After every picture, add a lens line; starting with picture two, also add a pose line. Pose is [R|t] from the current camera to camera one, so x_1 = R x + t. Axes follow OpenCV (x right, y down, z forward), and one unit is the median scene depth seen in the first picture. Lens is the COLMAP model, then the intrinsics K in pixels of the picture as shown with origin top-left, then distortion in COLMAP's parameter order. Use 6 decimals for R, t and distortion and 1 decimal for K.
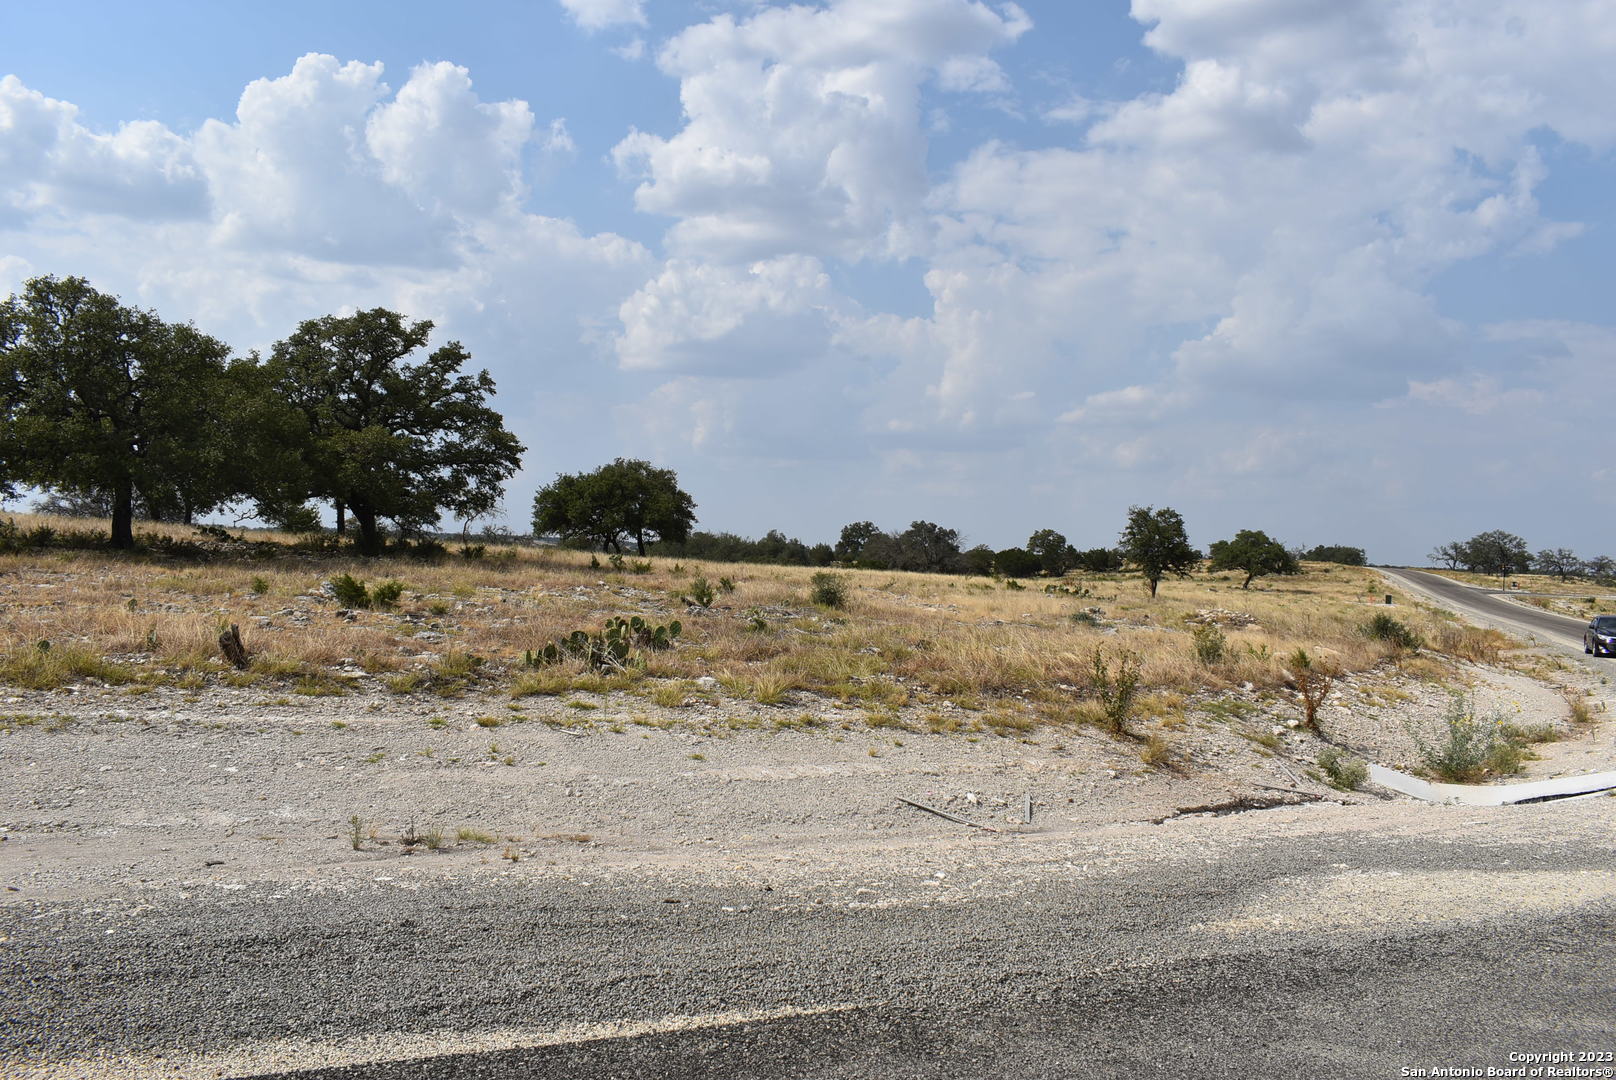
lens RADIAL K [[1254.9, 0, 772.6], [0, 1254.9, 545.7], [0, 0, 1]] dist [-0.098535, 0.017275]
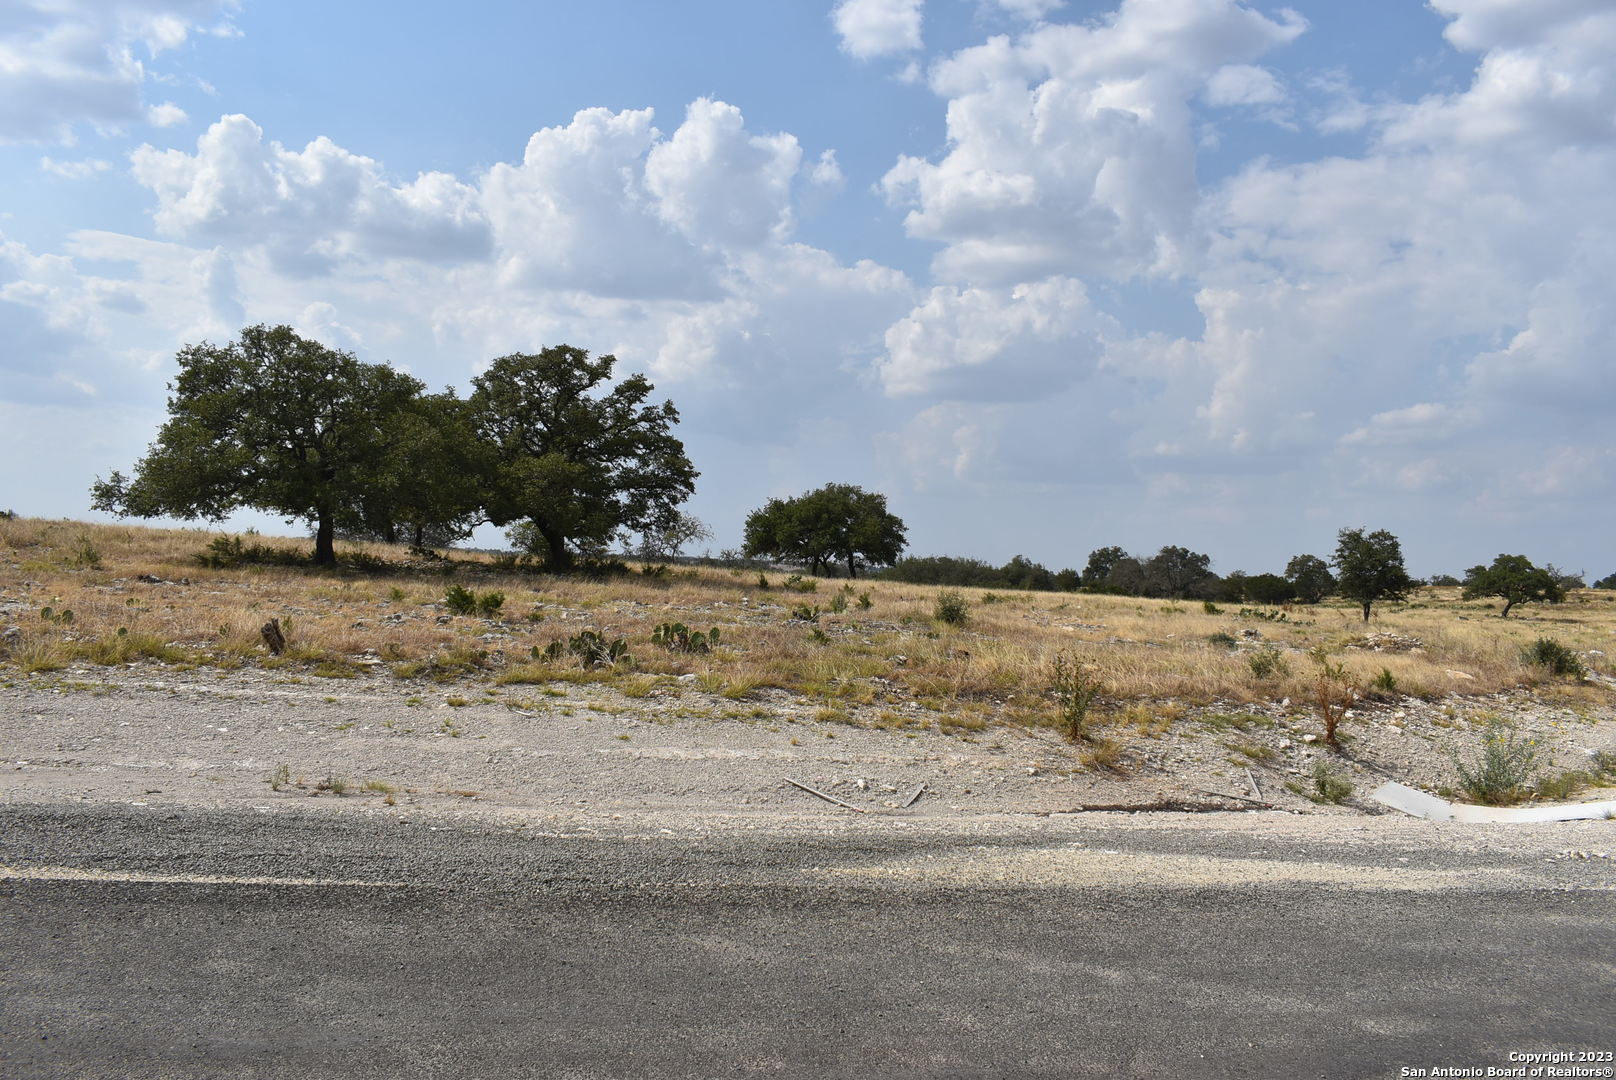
lens RADIAL K [[1254.9, 0, 792.8], [0, 1254.9, 529.3], [0, 0, 1]] dist [-0.098535, 0.017275]
pose [[0.981204, -0.001735, -0.192966, 0.079051], [-0.004751, 0.999439, -0.033140, 0.003988], [0.192916, 0.033434, 0.980646, -0.024148]]
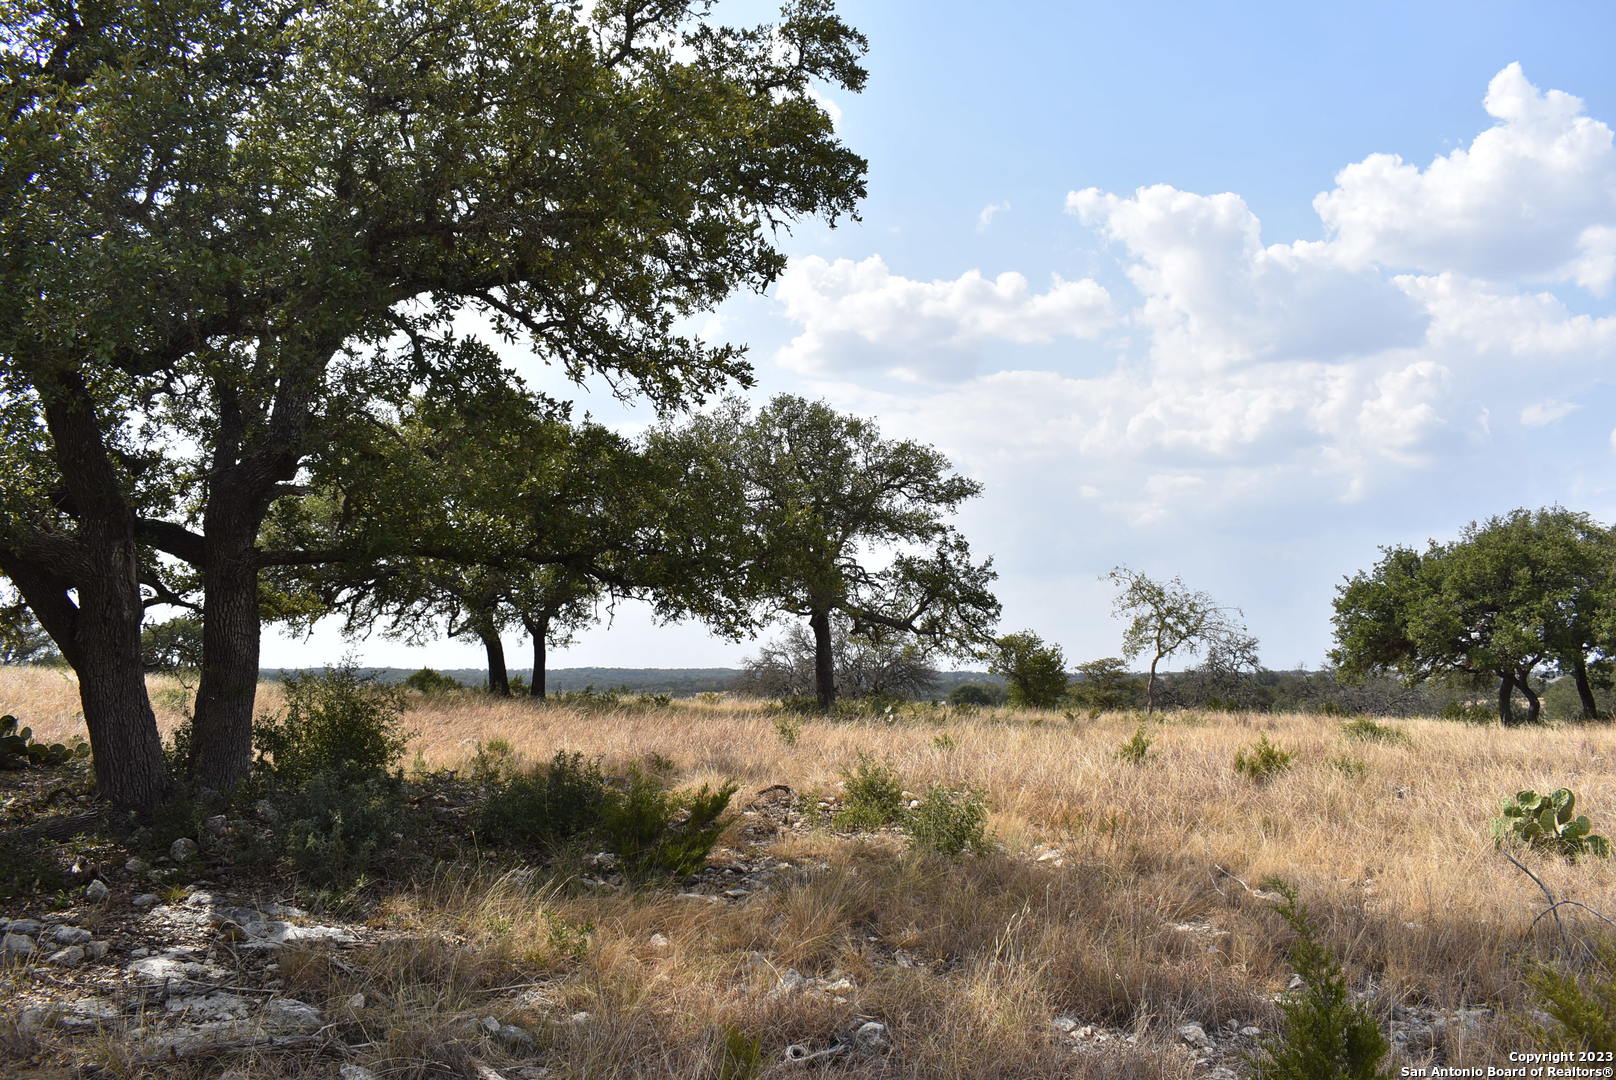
lens RADIAL K [[1178.8, 0, 808.2], [0, 1178.8, 549.2], [0, 0, 1]] dist [-0.092090, -0.008875]
pose [[0.774952, -0.100704, -0.623945, -0.109296], [0.026398, 0.991520, -0.127243, -0.011237], [0.631468, 0.082136, 0.771039, 0.850345]]
